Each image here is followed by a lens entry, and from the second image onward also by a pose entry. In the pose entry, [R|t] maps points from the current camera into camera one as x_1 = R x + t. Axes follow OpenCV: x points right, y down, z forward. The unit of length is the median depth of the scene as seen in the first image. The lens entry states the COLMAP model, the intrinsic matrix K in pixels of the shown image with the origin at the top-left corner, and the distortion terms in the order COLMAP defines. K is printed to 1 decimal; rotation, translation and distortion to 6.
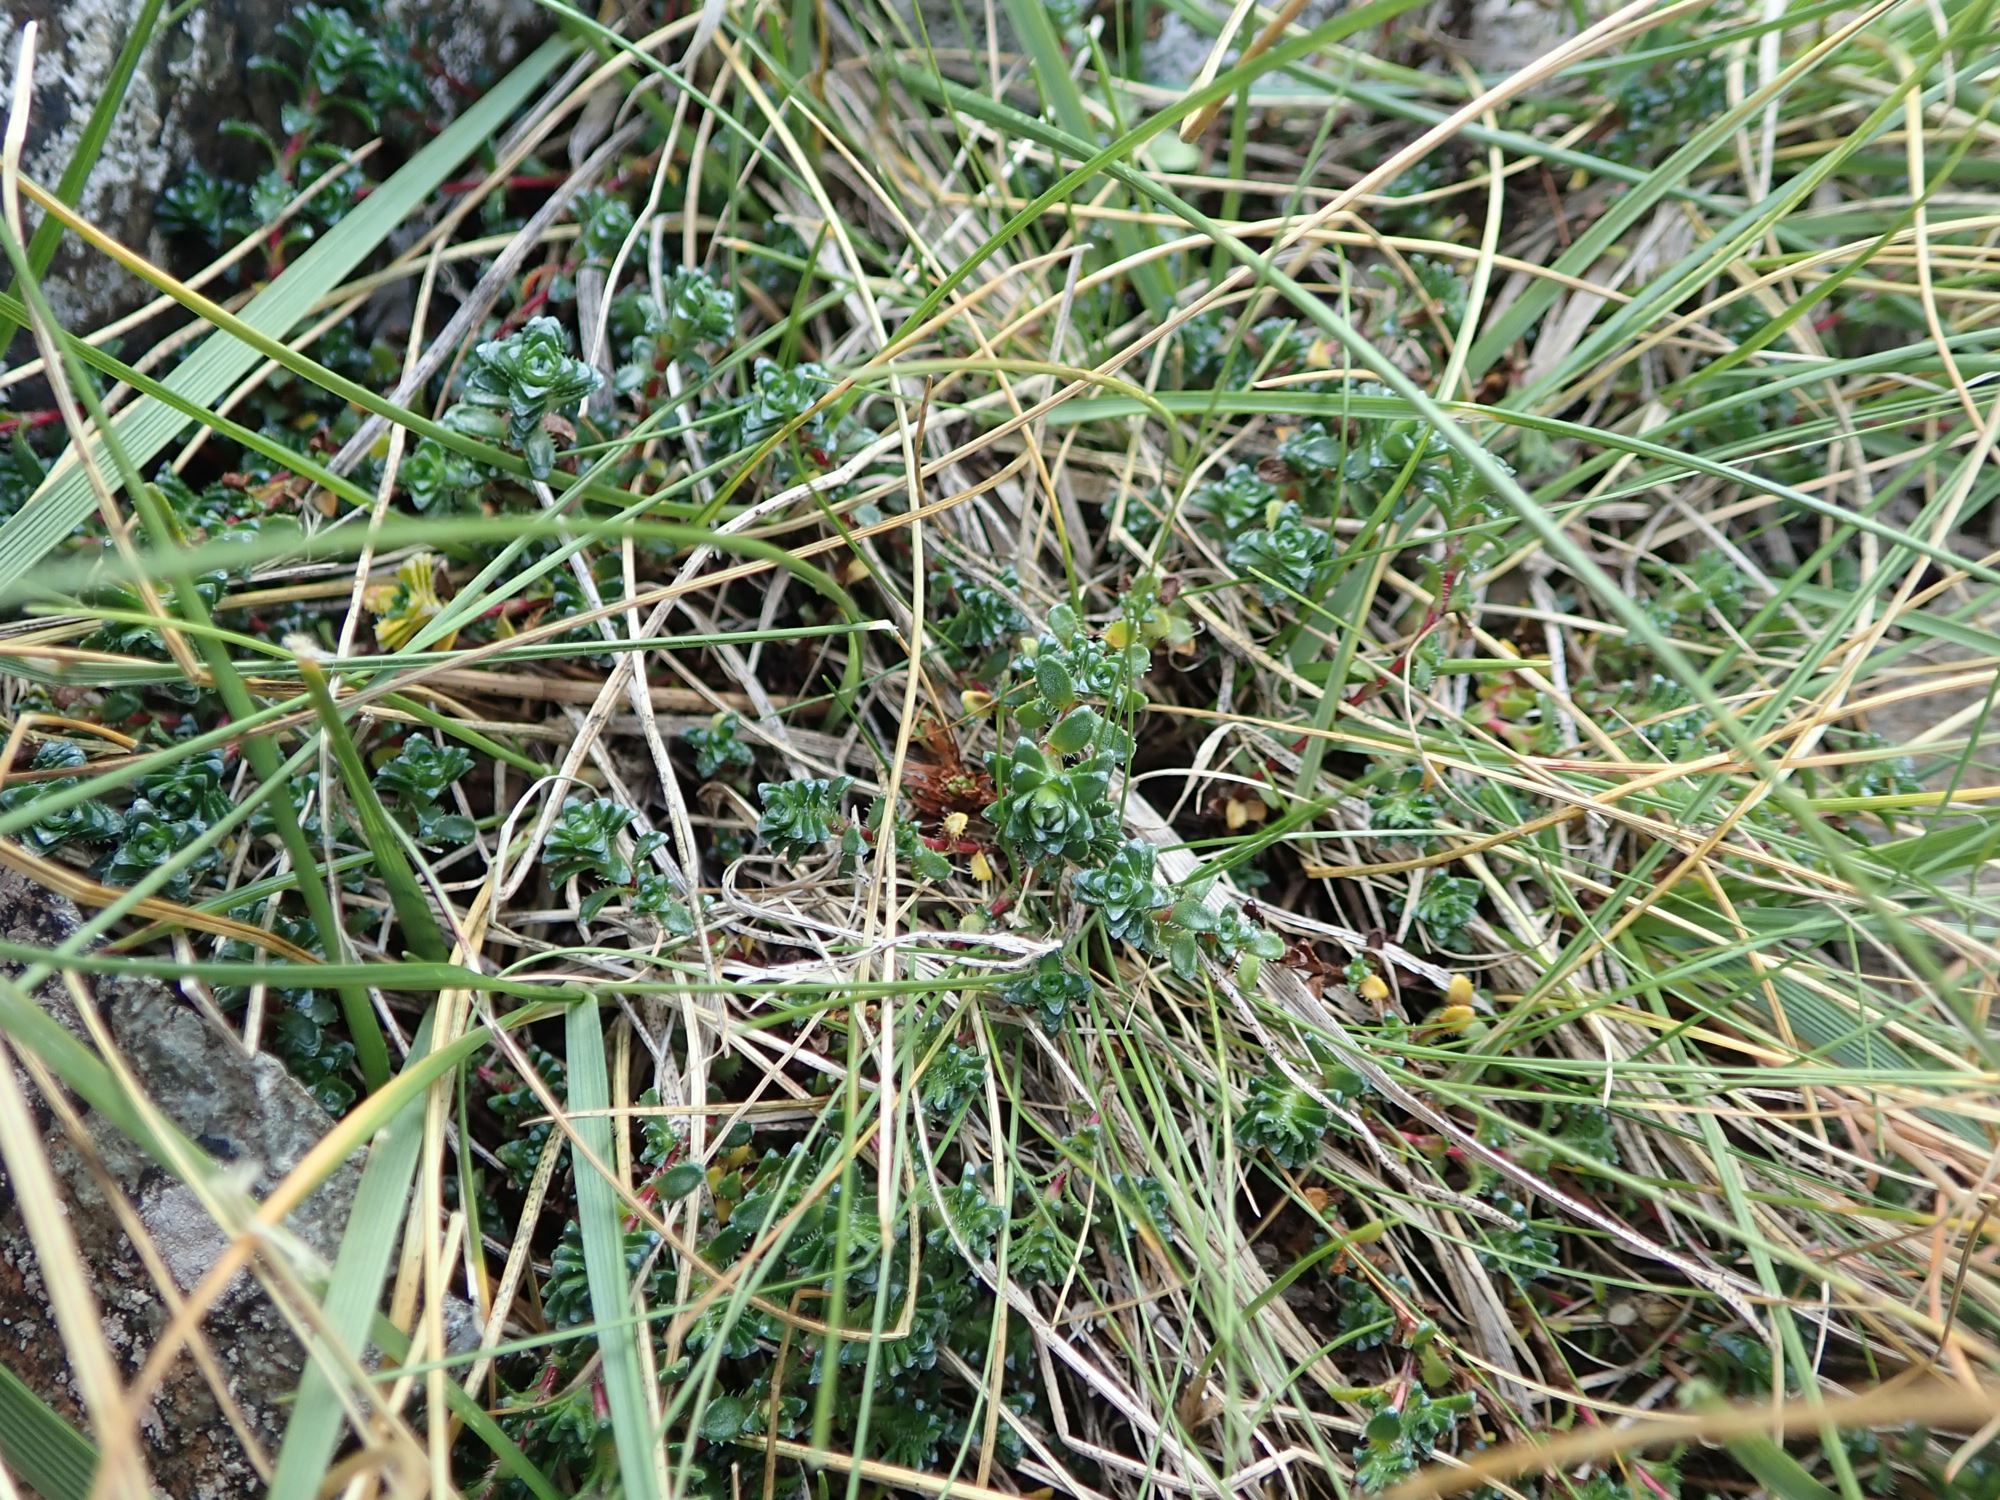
lens RADIAL K [[1760.0, 0, 1000.0], [0, 1760.0, 750.0], [0, 0, 1]] dist [-0.005444, -0.005792]
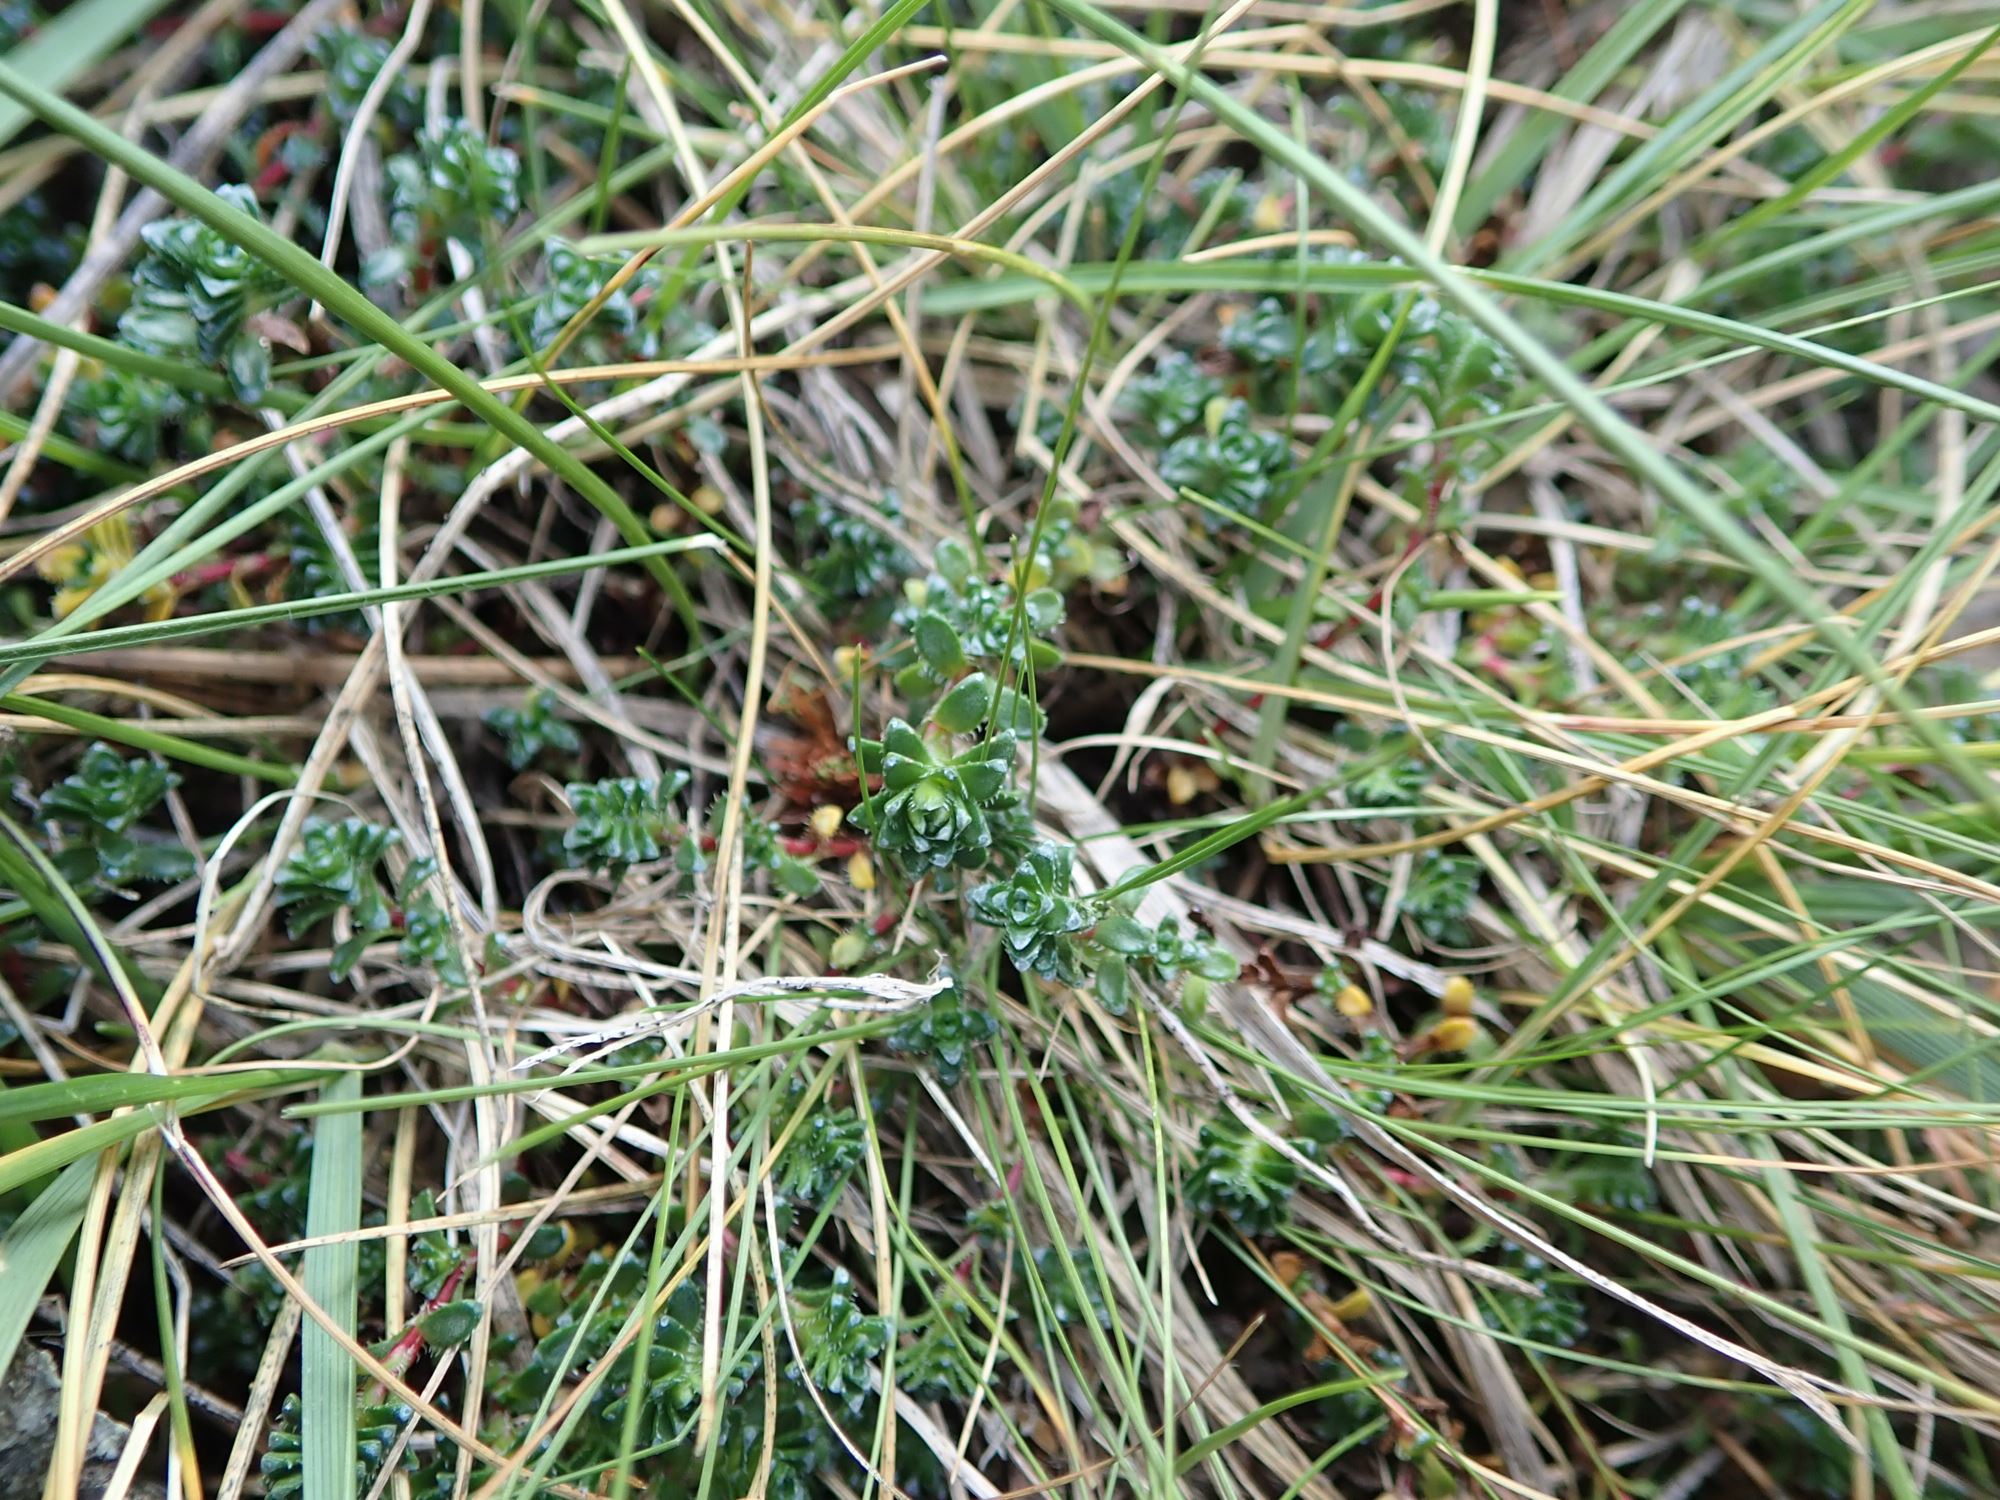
lens RADIAL K [[1773.2, 0, 1000.0], [0, 1773.2, 750.0], [0, 0, 1]] dist [0.010238, 0.002443]
pose [[0.999417, -0.032637, 0.010073, 0.043768], [0.031997, 0.997790, 0.058238, -0.032677], [-0.011951, -0.057882, 0.998252, 0.183955]]
